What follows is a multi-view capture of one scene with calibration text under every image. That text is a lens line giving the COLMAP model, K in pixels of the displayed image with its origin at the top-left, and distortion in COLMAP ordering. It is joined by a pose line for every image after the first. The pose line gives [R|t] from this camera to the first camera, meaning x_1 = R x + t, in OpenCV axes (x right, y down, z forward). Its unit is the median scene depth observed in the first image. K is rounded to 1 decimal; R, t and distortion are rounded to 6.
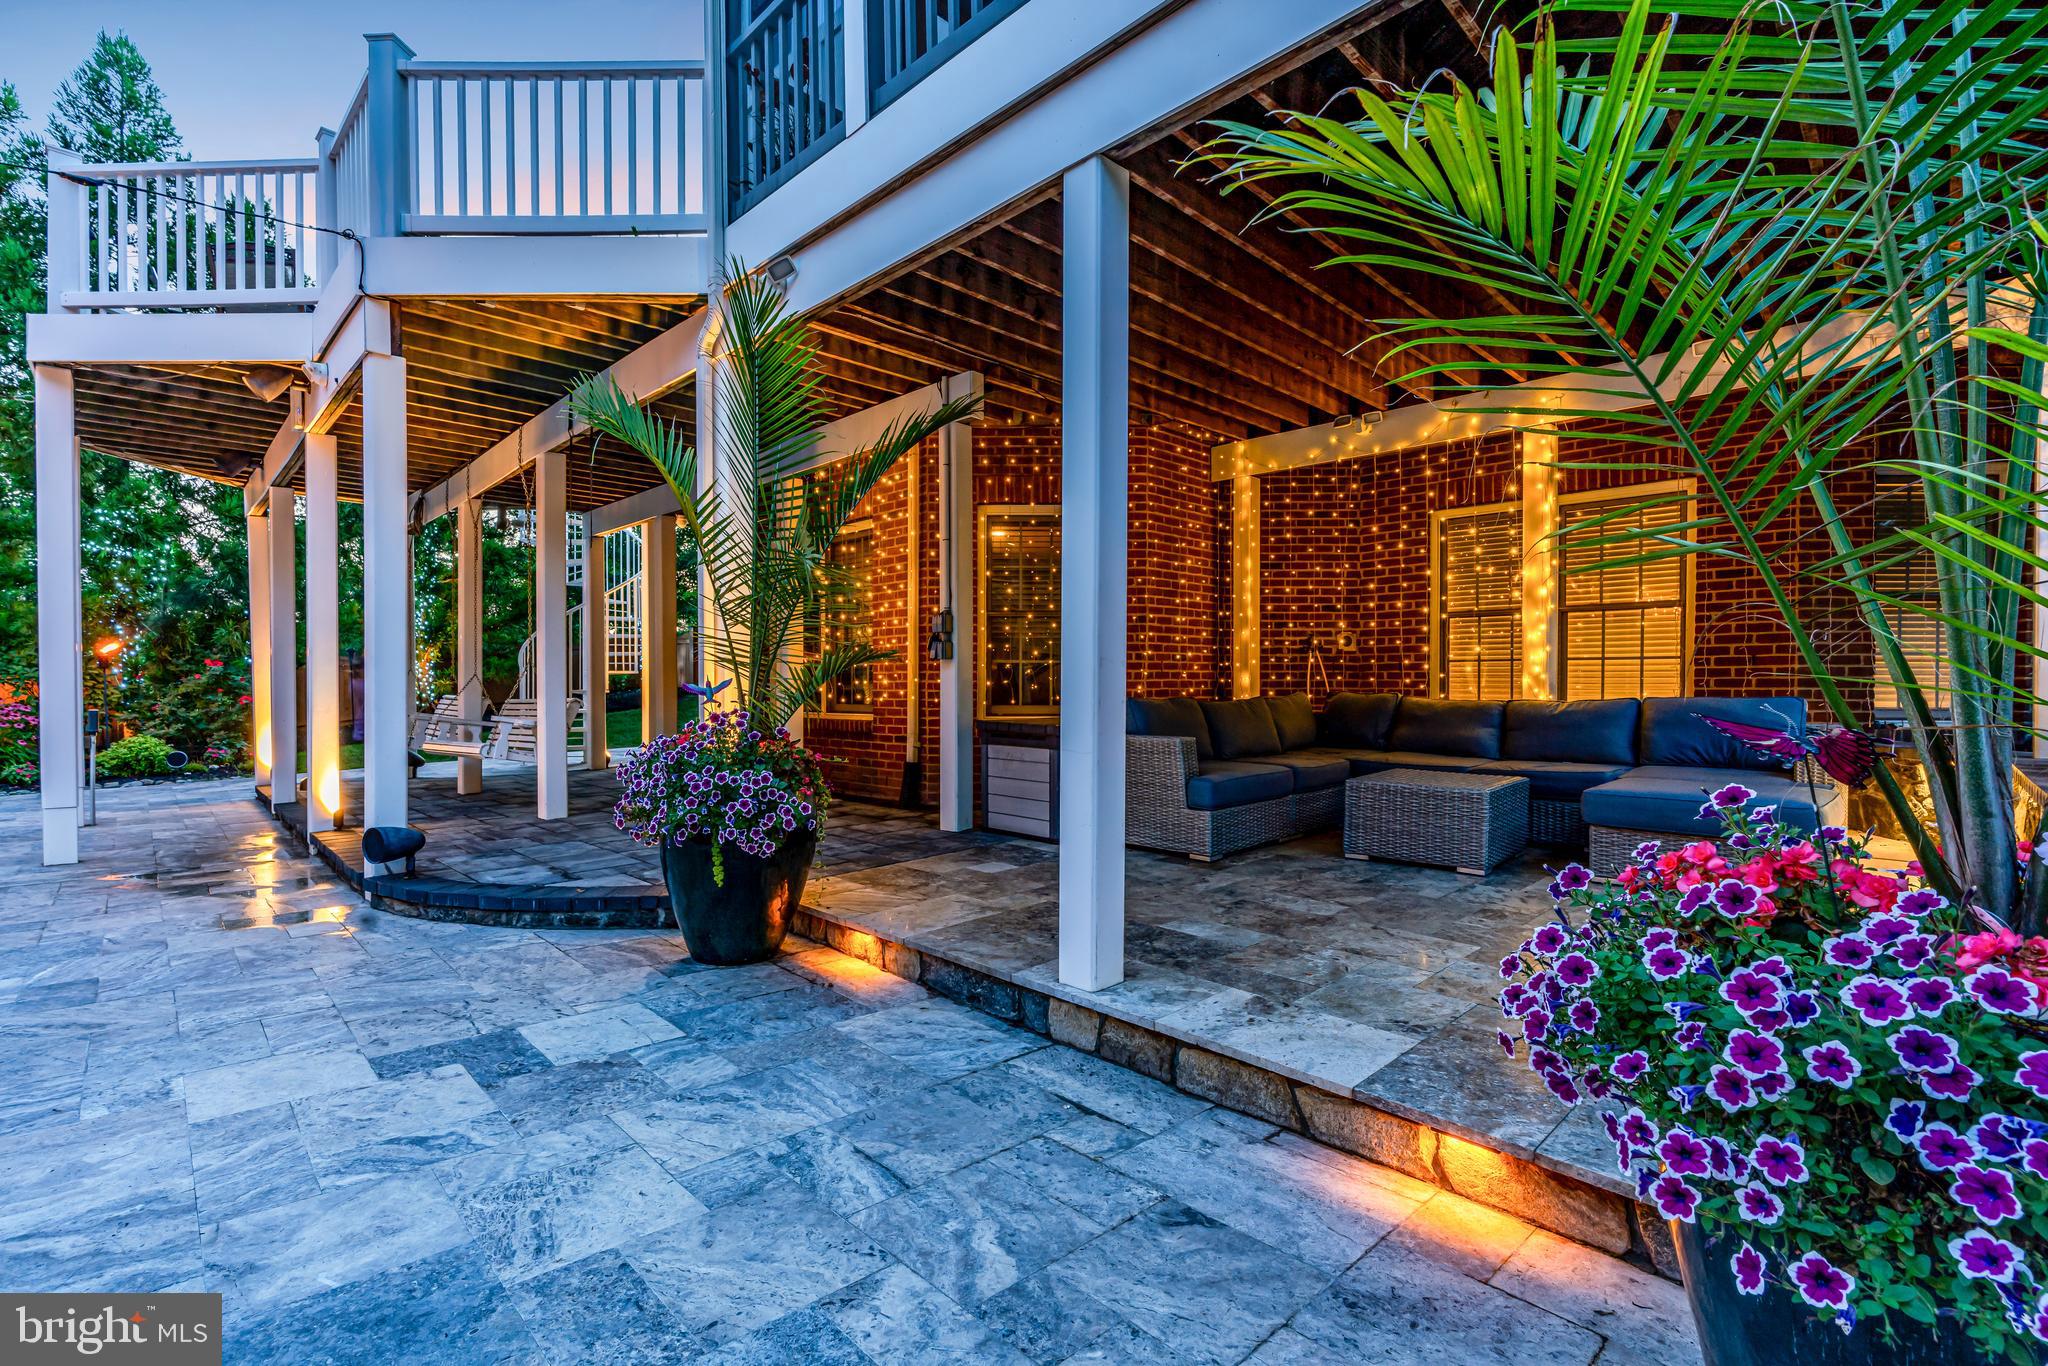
lens RADIAL K [[917.9, 0, 1014.1], [0, 917.9, 714.1], [0, 0, 1]] dist [-0.001086, -0.000439]
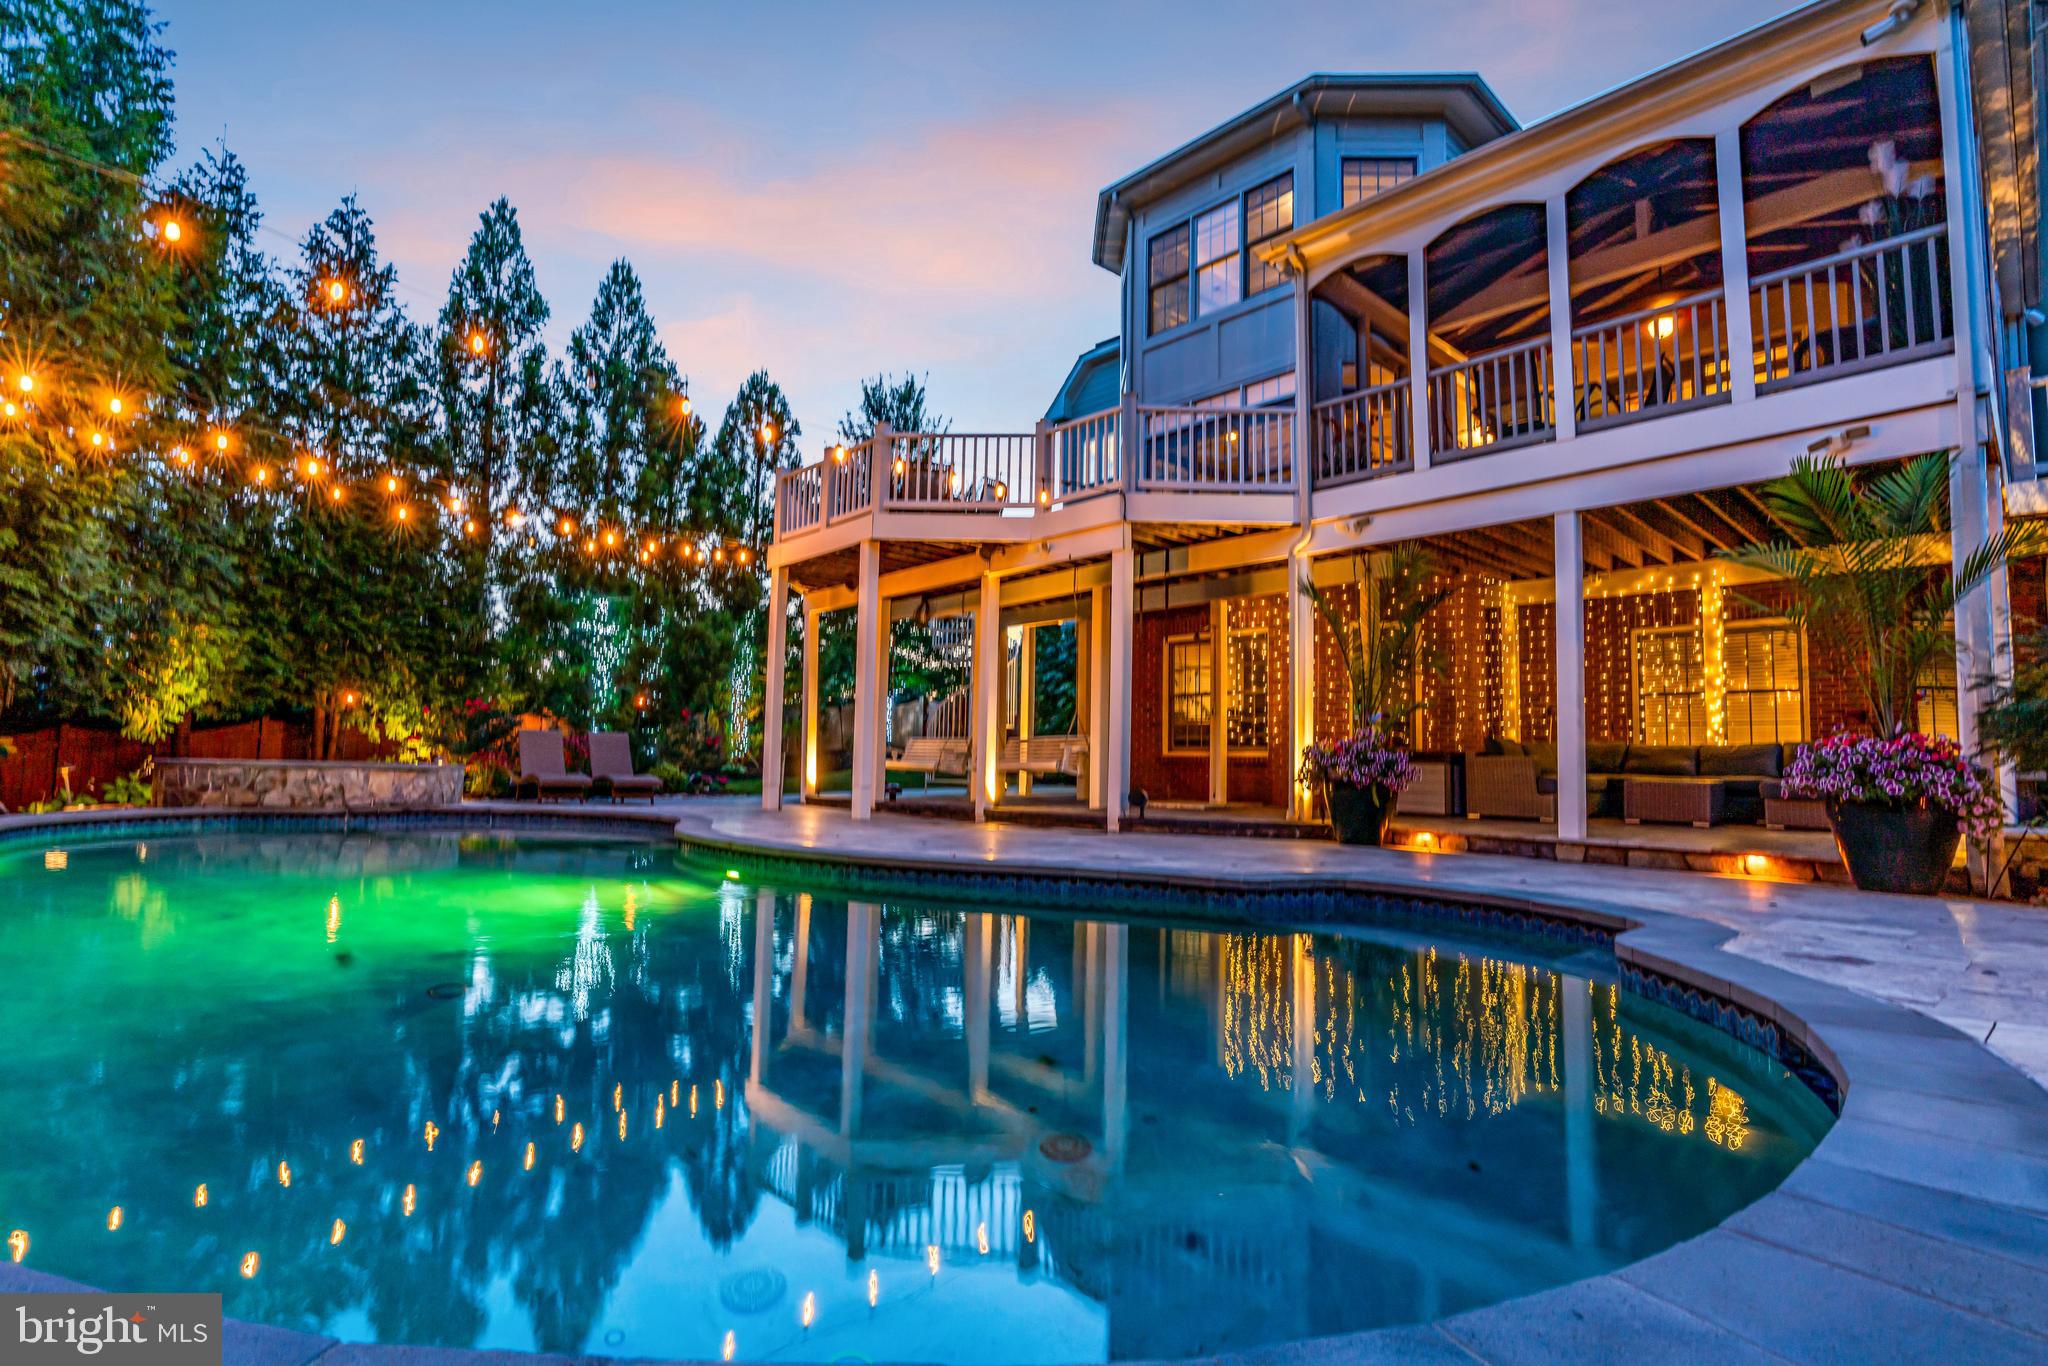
lens RADIAL K [[989.5, 0, 1026.7], [0, 989.5, 712.2], [0, 0, 1]] dist [-0.000615, 0.009182]
pose [[0.999665, 0.019608, -0.016898, -0.673005], [-0.021047, 0.995746, -0.089709, 0.115237], [0.015067, 0.090035, 0.995825, -0.846574]]
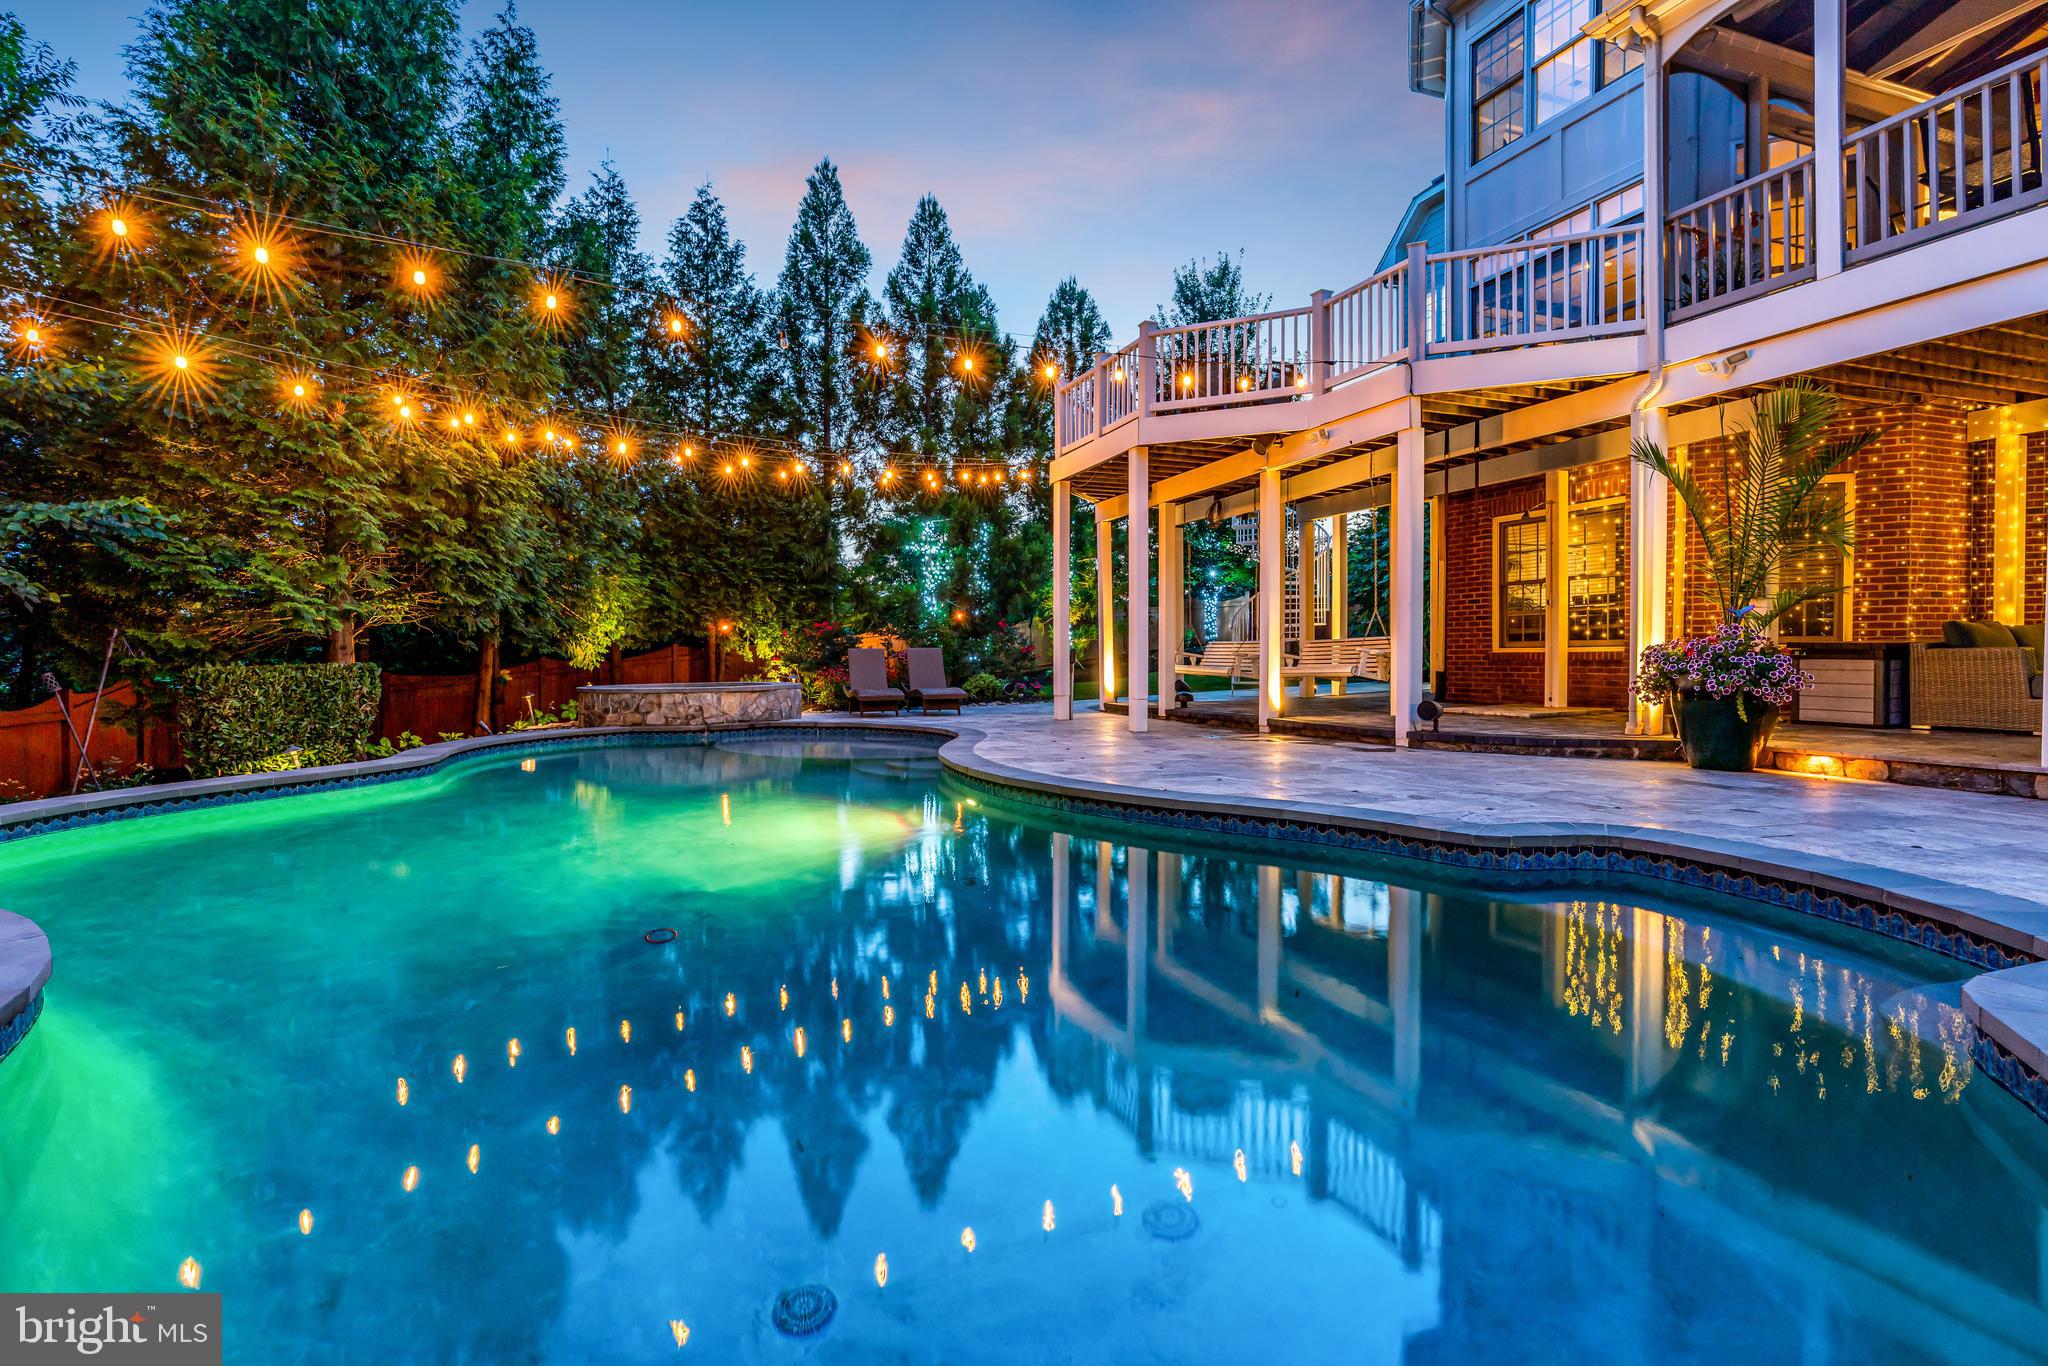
lens RADIAL K [[965.4, 0, 1024.0], [0, 965.4, 683.0], [0, 0, 1]] dist [0.003486, 0.009217]
pose [[0.926206, 0.002872, -0.377006, -0.536501], [-0.003102, 0.999995, -0.000004, 0.069236], [0.377004, 0.001173, 0.926211, -0.753558]]
